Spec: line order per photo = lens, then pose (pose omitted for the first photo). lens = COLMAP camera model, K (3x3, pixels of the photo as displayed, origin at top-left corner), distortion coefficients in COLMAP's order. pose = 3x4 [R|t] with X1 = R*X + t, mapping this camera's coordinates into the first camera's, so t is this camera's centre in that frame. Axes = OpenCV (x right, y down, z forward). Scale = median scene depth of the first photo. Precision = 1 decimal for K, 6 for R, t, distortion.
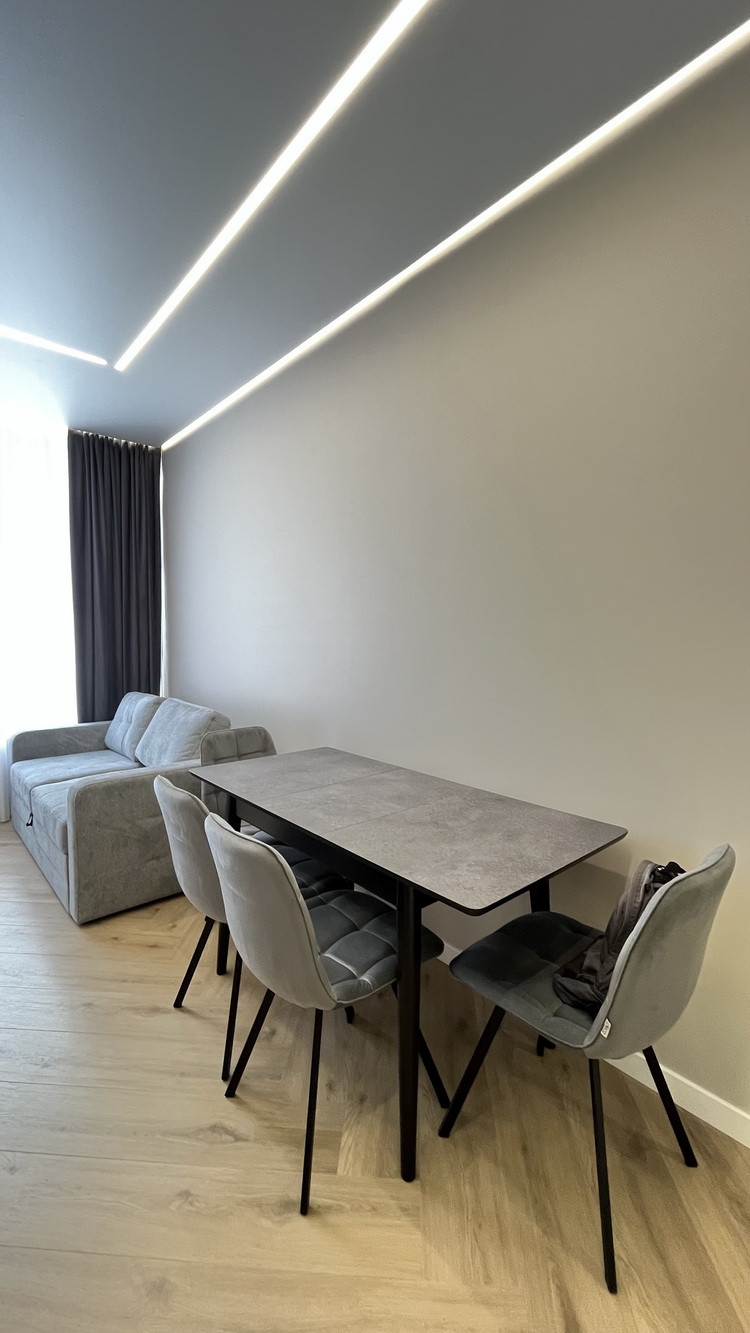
lens RADIAL K [[535.1, 0, 370.3], [0, 535.1, 665.1], [0, 0, 1]] dist [-0.000590, 0.000481]
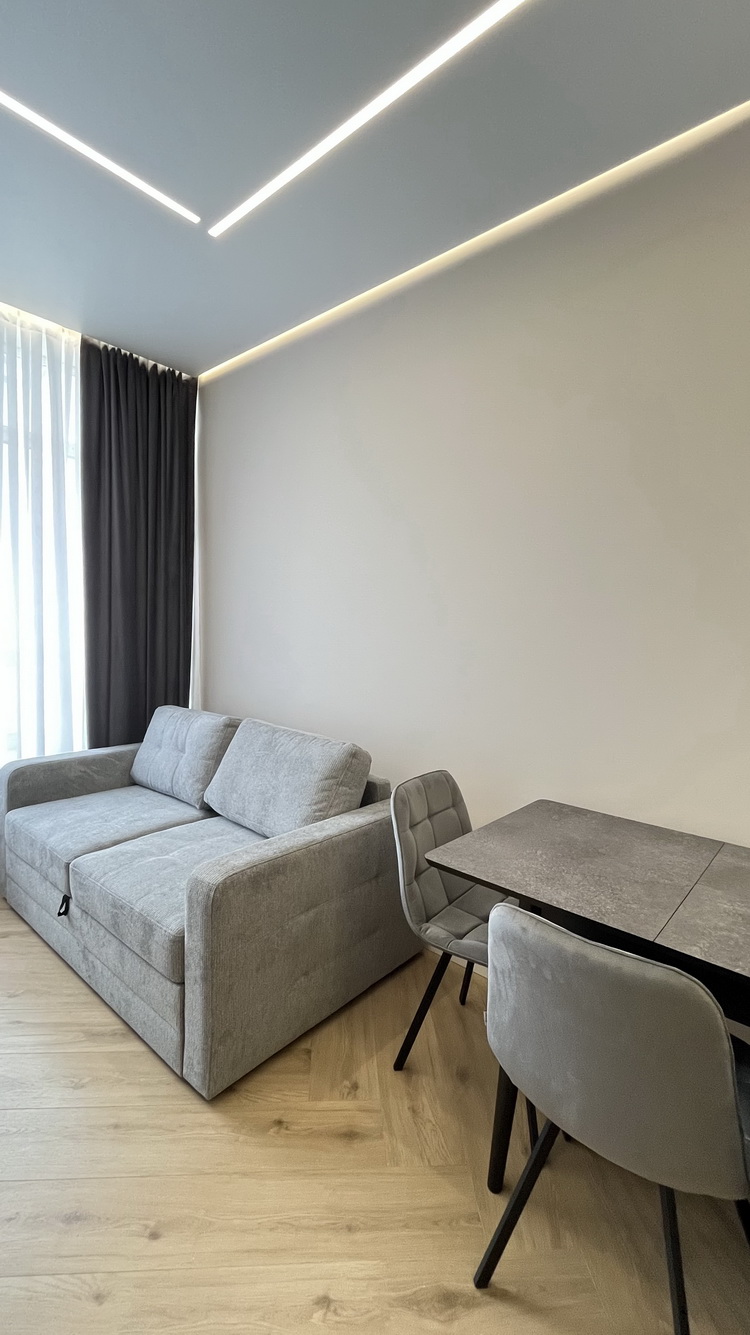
lens RADIAL K [[558.6, 0, 379.2], [0, 558.6, 667.5], [0, 0, 1]] dist [-0.000488, -0.000120]
pose [[0.989567, 0.019425, 0.142760, -0.286069], [-0.021596, 0.999673, 0.013676, -0.019848], [-0.142448, -0.016616, 0.989663, 0.213789]]
